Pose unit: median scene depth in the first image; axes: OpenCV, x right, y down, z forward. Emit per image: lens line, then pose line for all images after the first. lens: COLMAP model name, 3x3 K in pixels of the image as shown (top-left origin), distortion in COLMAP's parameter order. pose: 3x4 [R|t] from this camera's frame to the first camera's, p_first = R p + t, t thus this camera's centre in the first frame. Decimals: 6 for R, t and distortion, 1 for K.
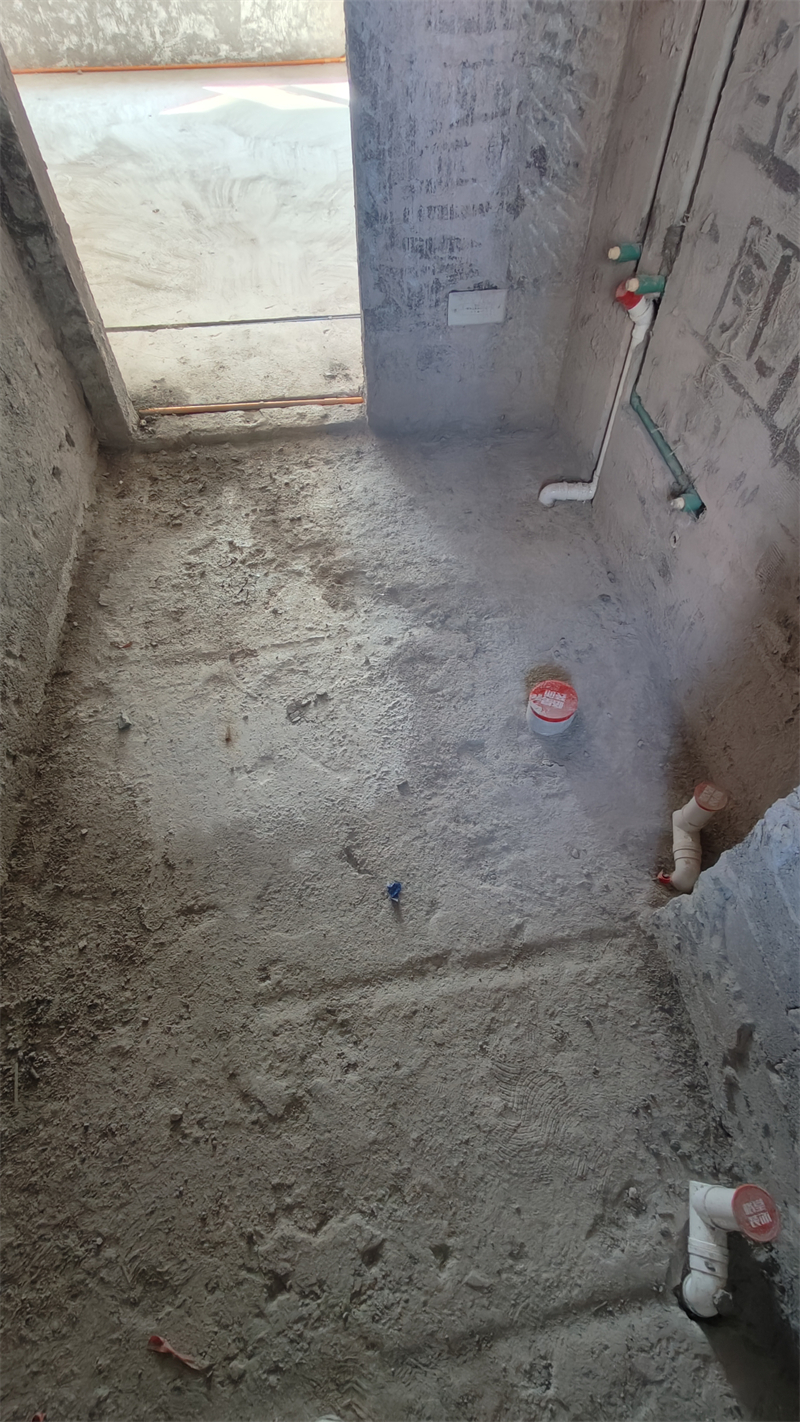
lens RADIAL K [[649.6, 0, 404.6], [0, 649.6, 713.1], [0, 0, 1]] dist [-0.004122, 0.002653]
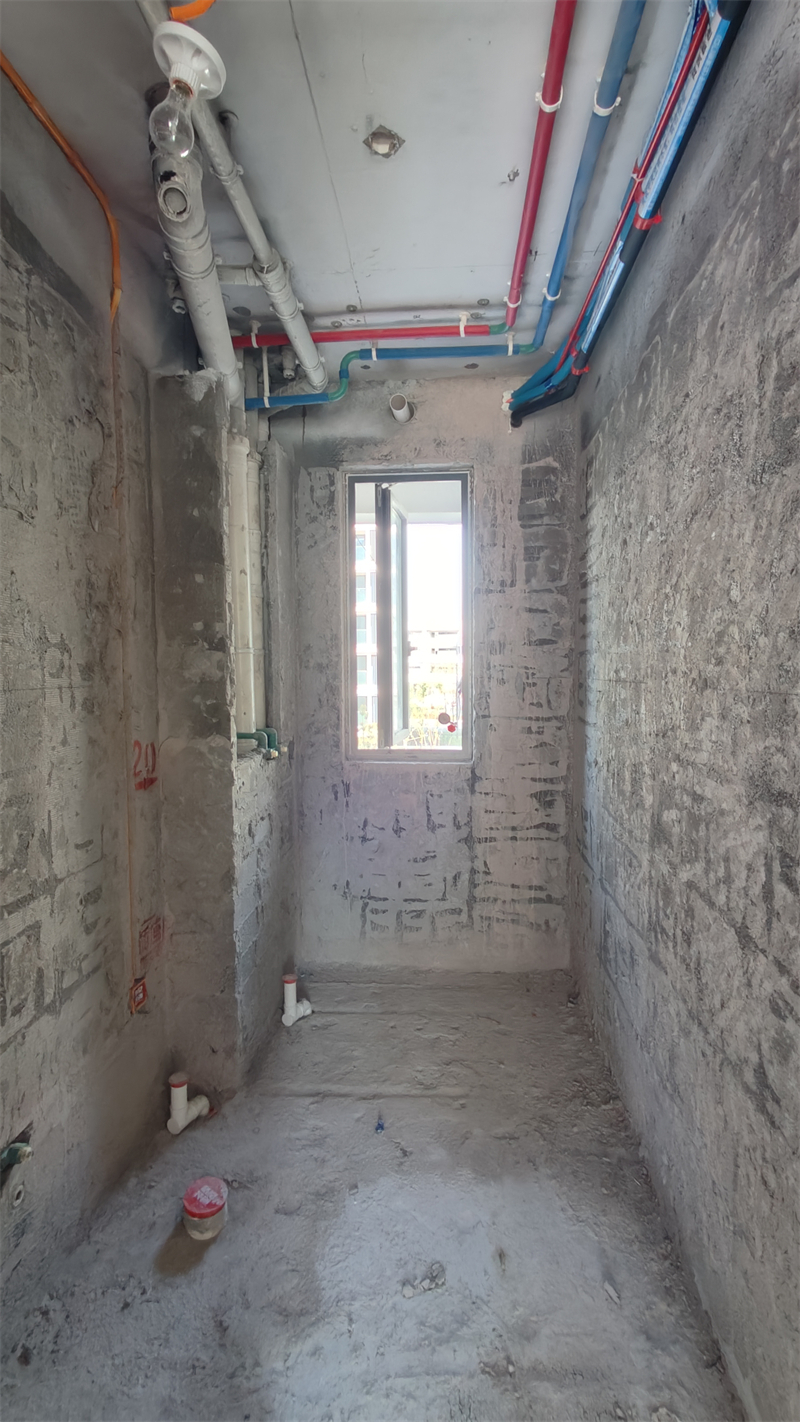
lens RADIAL K [[649.6, 0, 408.6], [0, 649.6, 708.4], [0, 0, 1]] dist [-0.004122, 0.002653]
pose [[-0.983066, -0.007471, 0.183098, -0.271731], [0.152638, 0.519510, 0.840720, -1.161012], [-0.101402, 0.854432, -0.509573, 0.699233]]
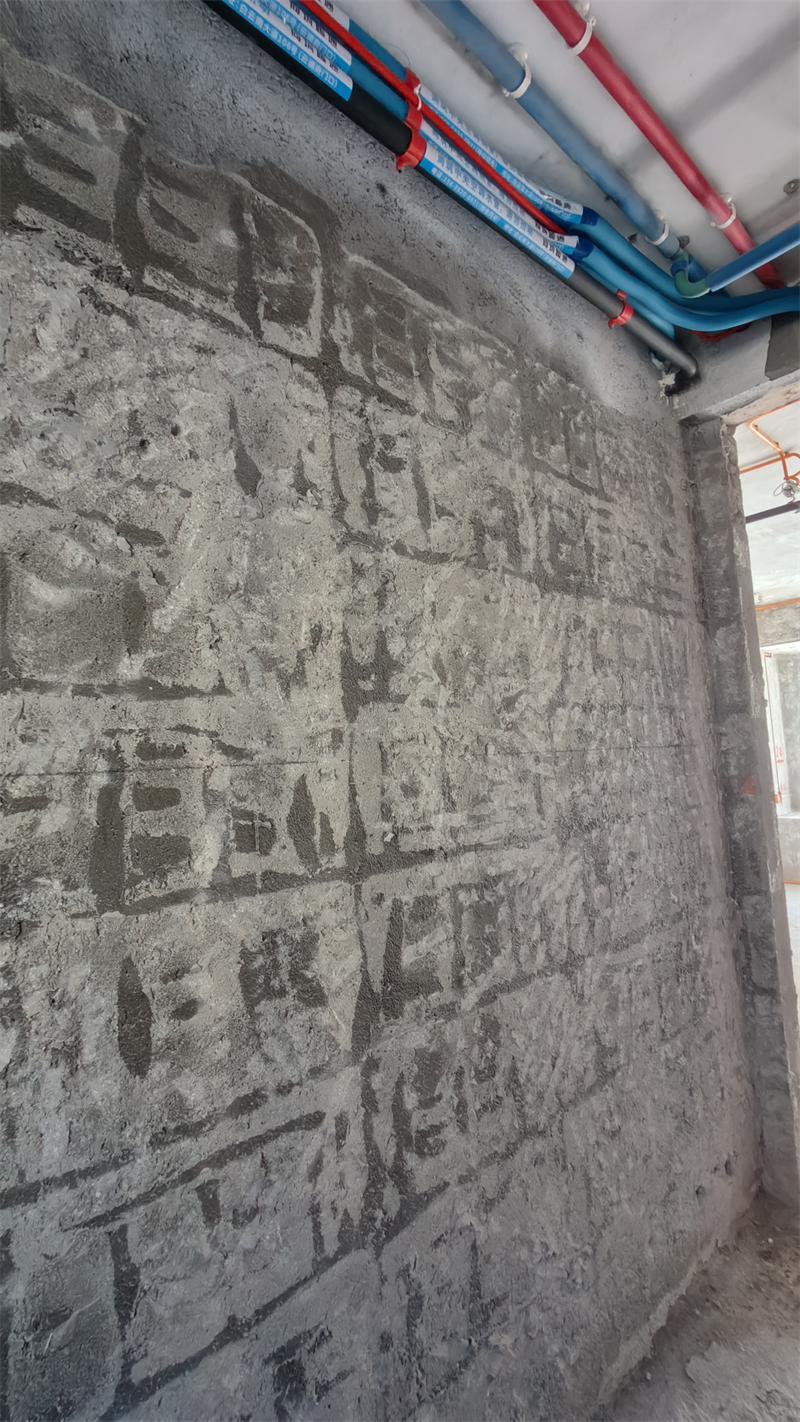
lens RADIAL K [[649.6, 0, 410.1], [0, 649.6, 709.5], [0, 0, 1]] dist [-0.004122, 0.002653]
pose [[0.571701, -0.103670, -0.813886, 0.084493], [-0.640673, 0.563280, -0.521779, 0.010670], [0.512538, 0.819737, 0.255609, -0.072294]]
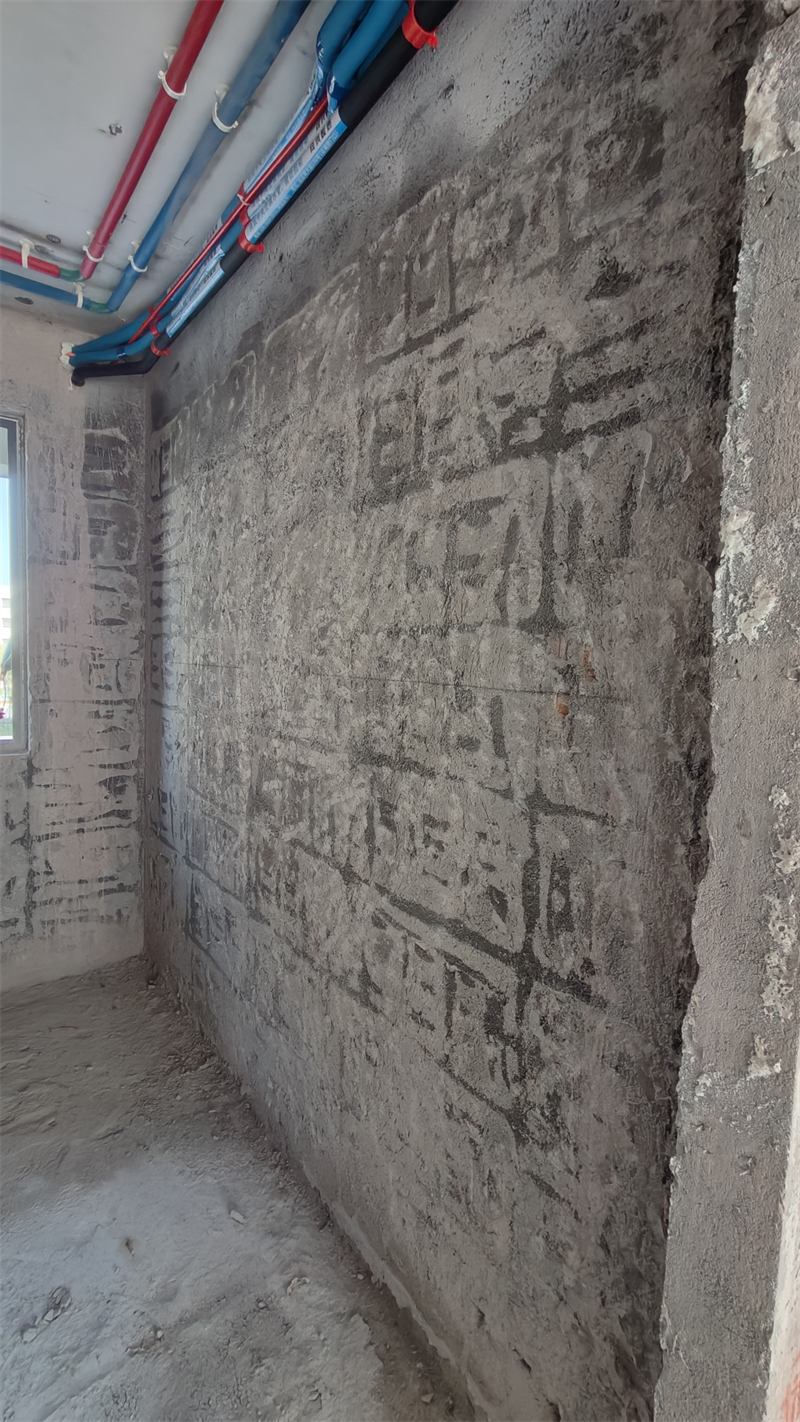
lens RADIAL K [[649.6, 0, 401.3], [0, 649.6, 708.1], [0, 0, 1]] dist [-0.004122, 0.002653]
pose [[-0.868522, 0.010443, -0.495541, -0.127828], [-0.424794, 0.499449, 0.755050, -1.193656], [0.255382, 0.866281, -0.429346, 0.717434]]
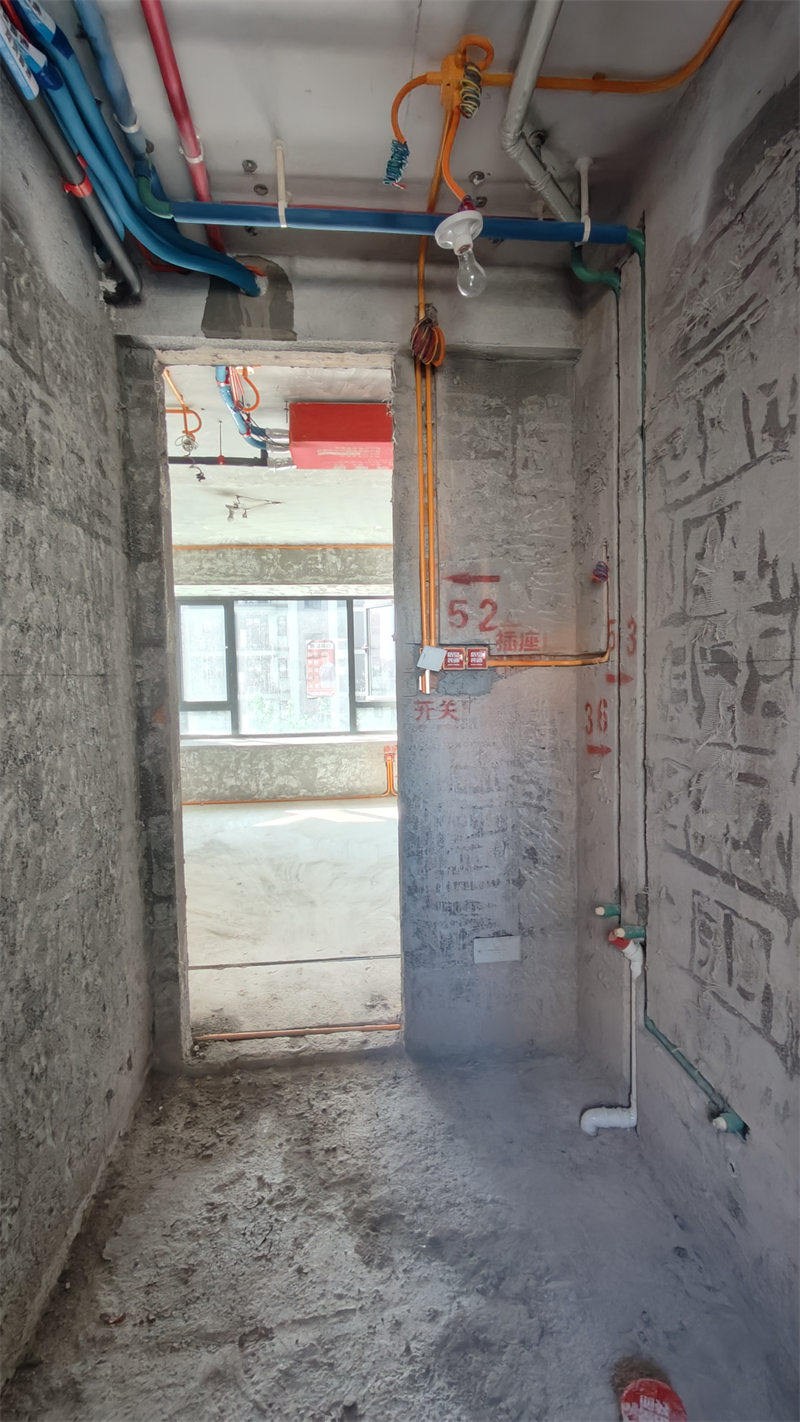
lens RADIAL K [[649.6, 0, 404.3], [0, 649.6, 710.1], [0, 0, 1]] dist [-0.004122, 0.002653]
pose [[0.999585, -0.016055, -0.023919, -0.028241], [-0.009060, 0.612975, -0.790051, 0.067569], [0.027346, 0.789939, 0.612575, -0.112402]]
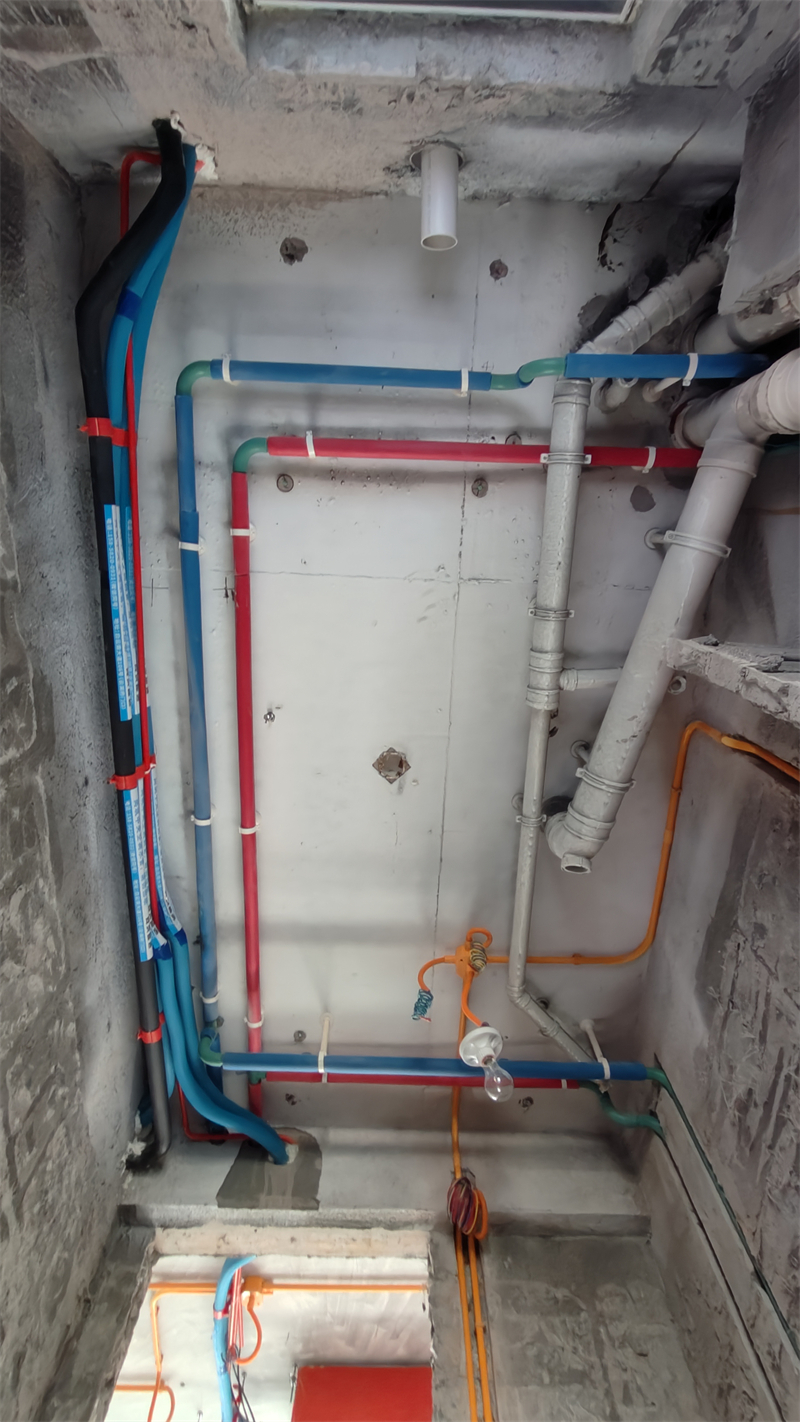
lens RADIAL K [[649.6, 0, 404.9], [0, 649.6, 706.4], [0, 0, 1]] dist [-0.004122, 0.002653]
pose [[0.996475, -0.081302, -0.020700, -0.015975], [-0.067708, -0.633655, -0.770647, 0.029616], [0.049538, 0.769332, -0.636925, 0.124819]]
